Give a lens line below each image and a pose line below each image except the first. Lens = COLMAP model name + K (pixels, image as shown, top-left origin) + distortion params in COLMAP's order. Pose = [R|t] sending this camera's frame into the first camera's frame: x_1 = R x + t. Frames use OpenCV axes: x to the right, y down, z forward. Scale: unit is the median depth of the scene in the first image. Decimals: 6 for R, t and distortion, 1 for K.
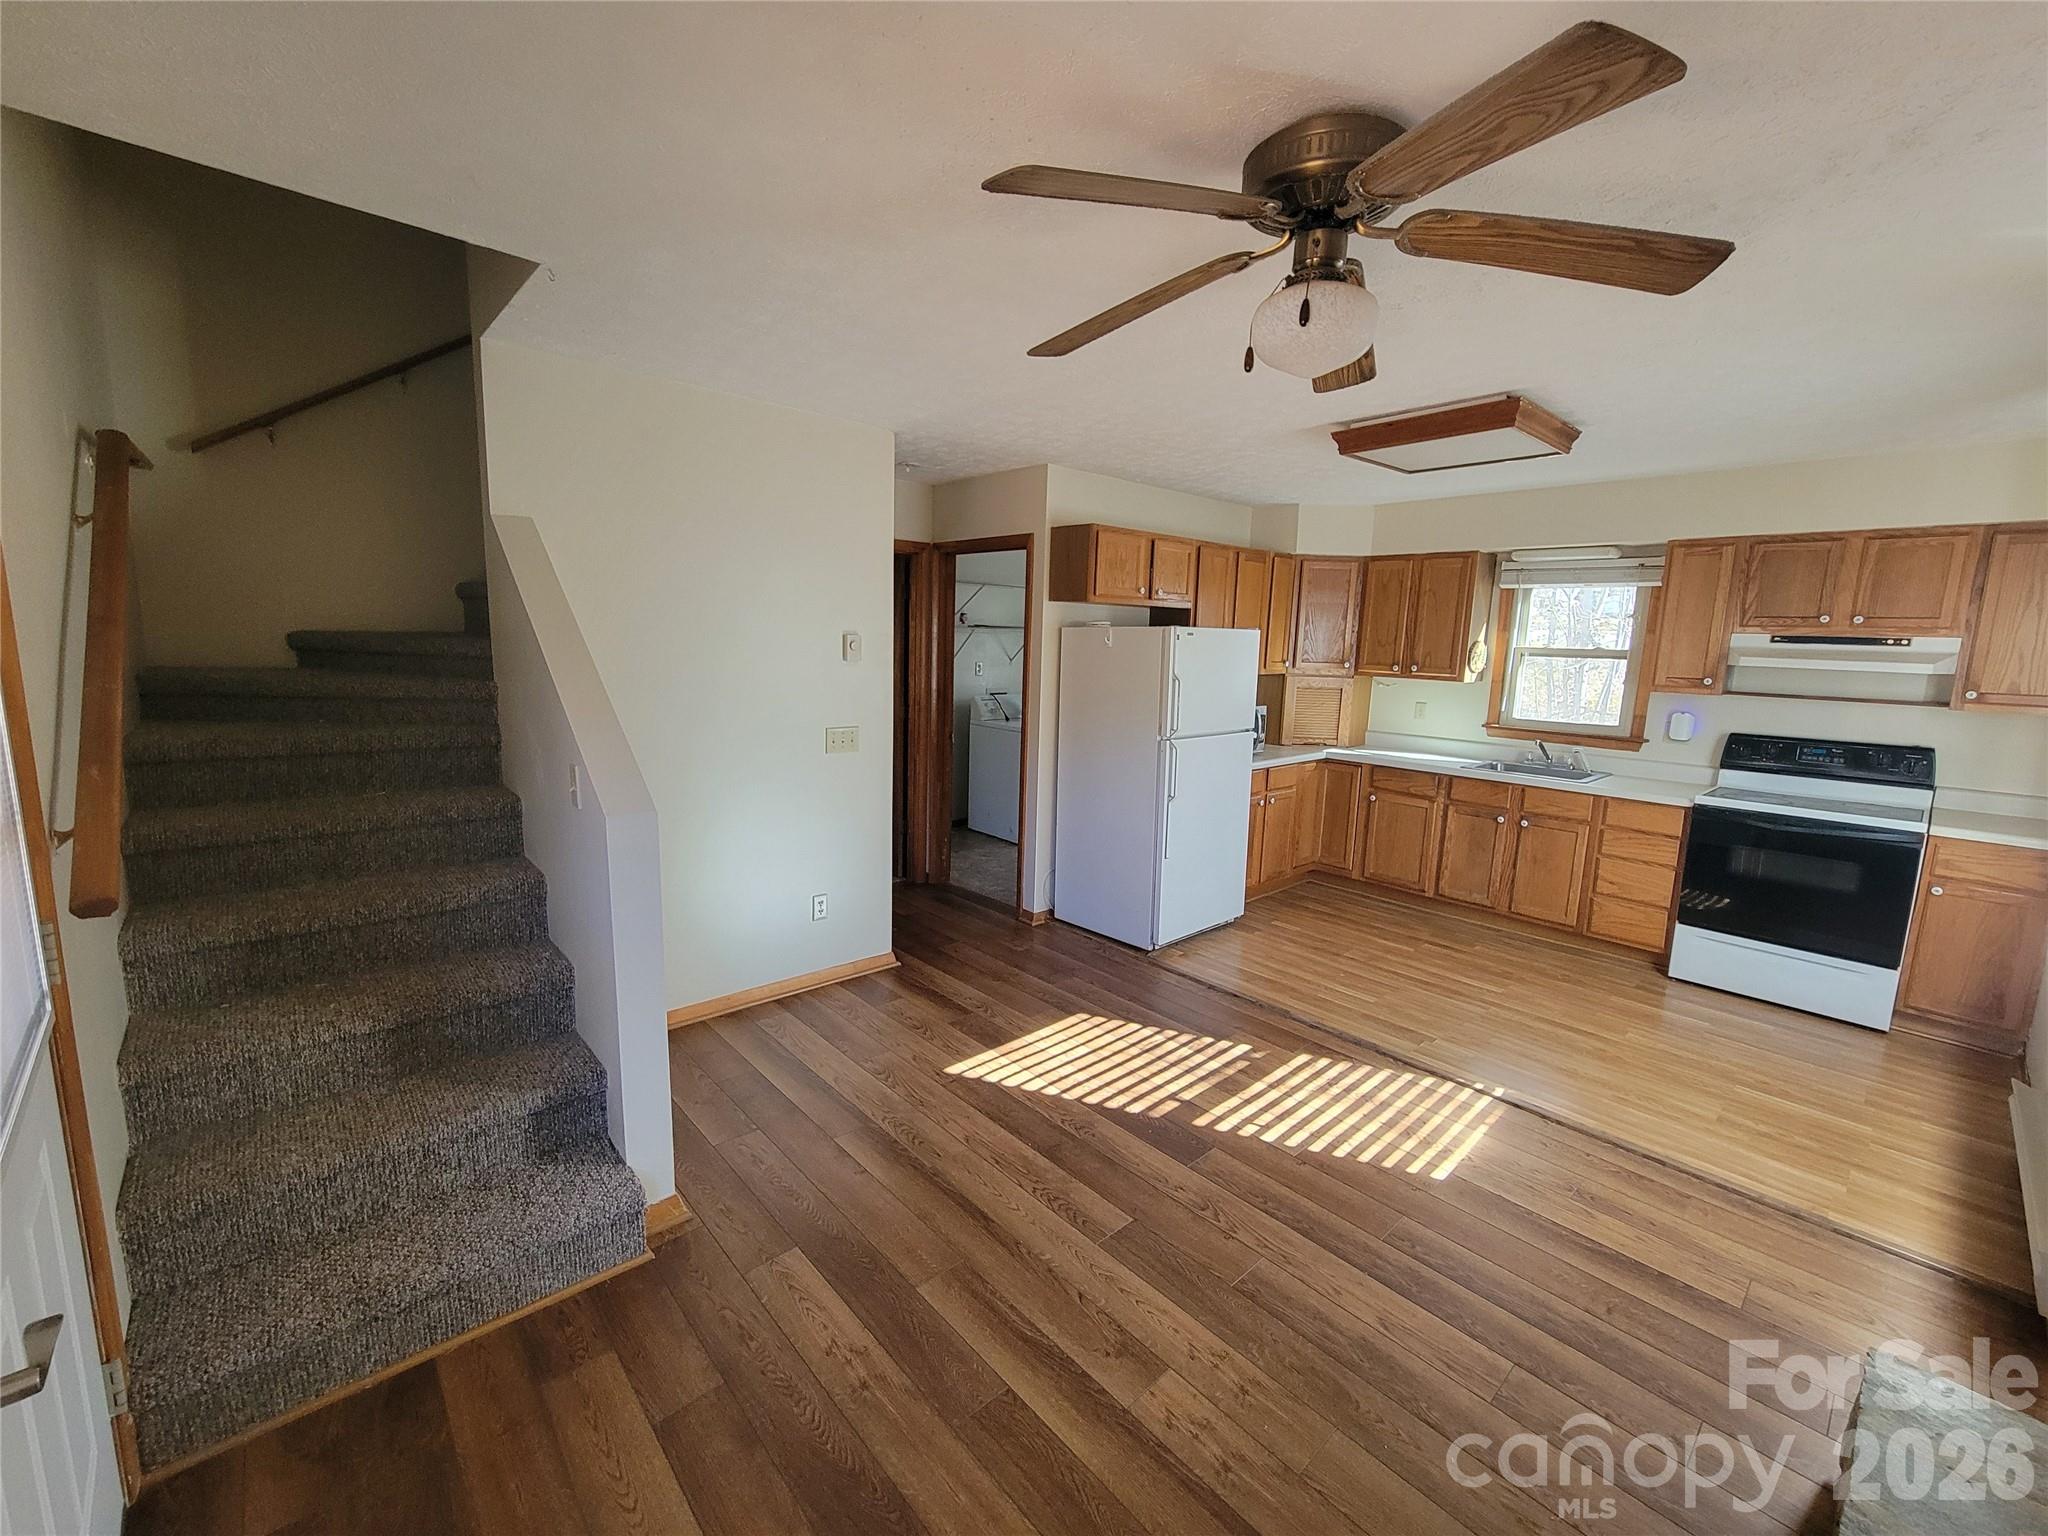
lens RADIAL K [[833.4, 0, 1019.2], [0, 833.4, 767.5], [0, 0, 1]] dist [0.003493, -0.003332]
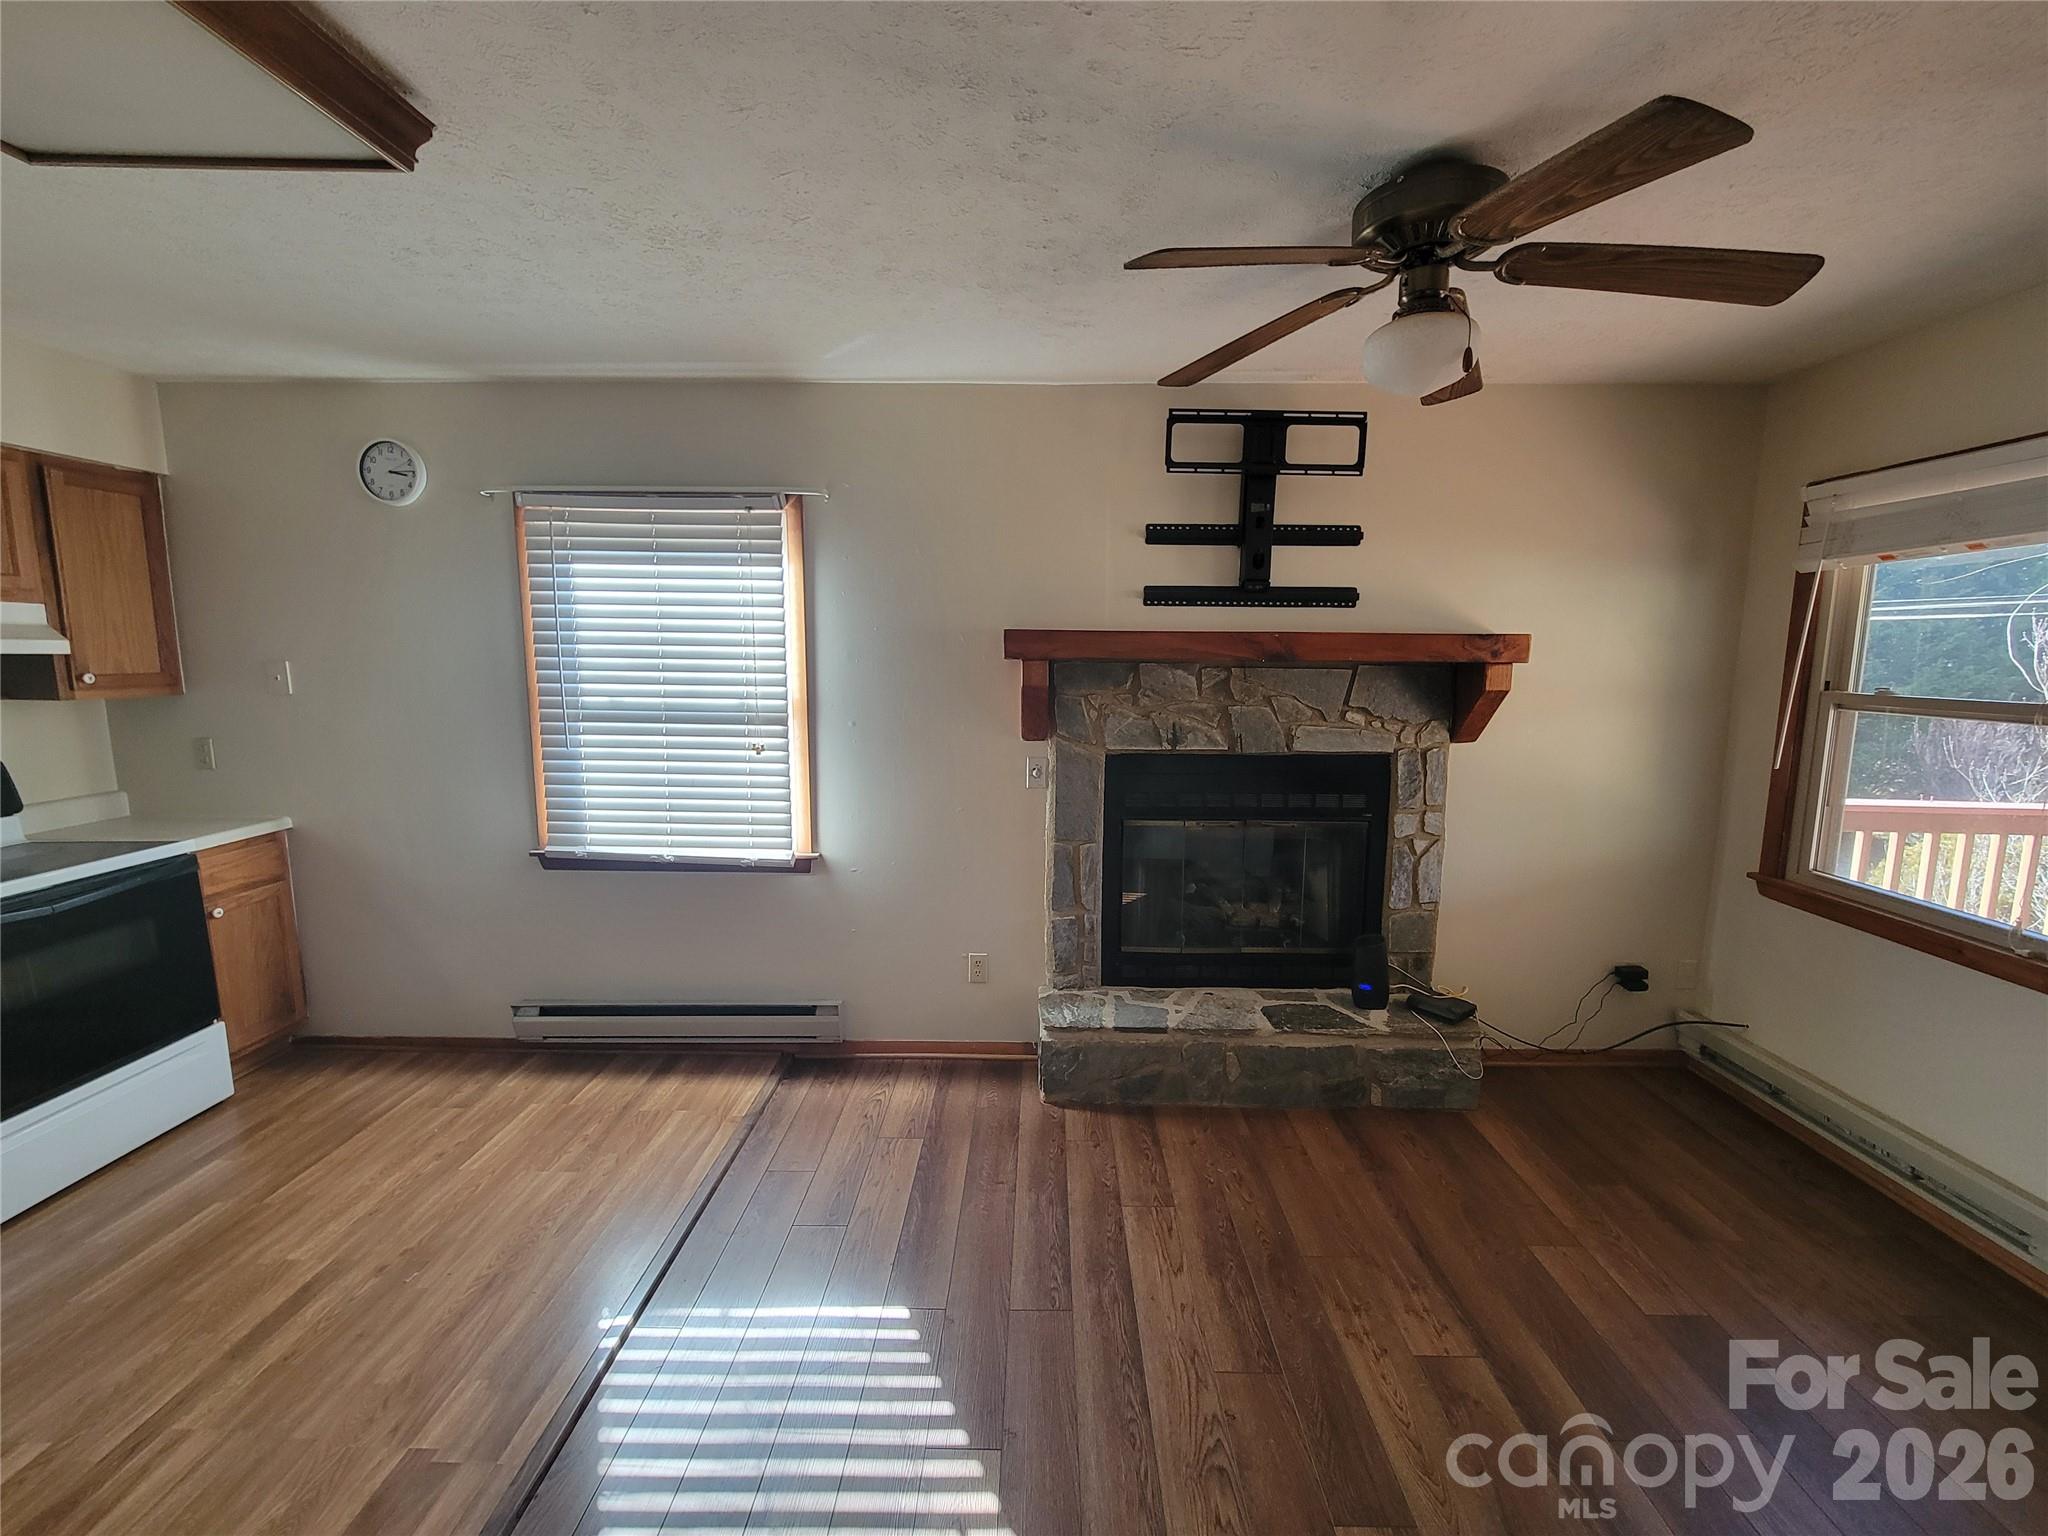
lens RADIAL K [[833.4, 0, 1035.3], [0, 833.4, 762.2], [0, 0, 1]] dist [0.003493, -0.003332]
pose [[-0.742639, -0.119320, 0.658976, -0.029340], [0.079148, 0.961465, 0.263288, -0.134456], [-0.664998, 0.247684, -0.704578, 0.899004]]
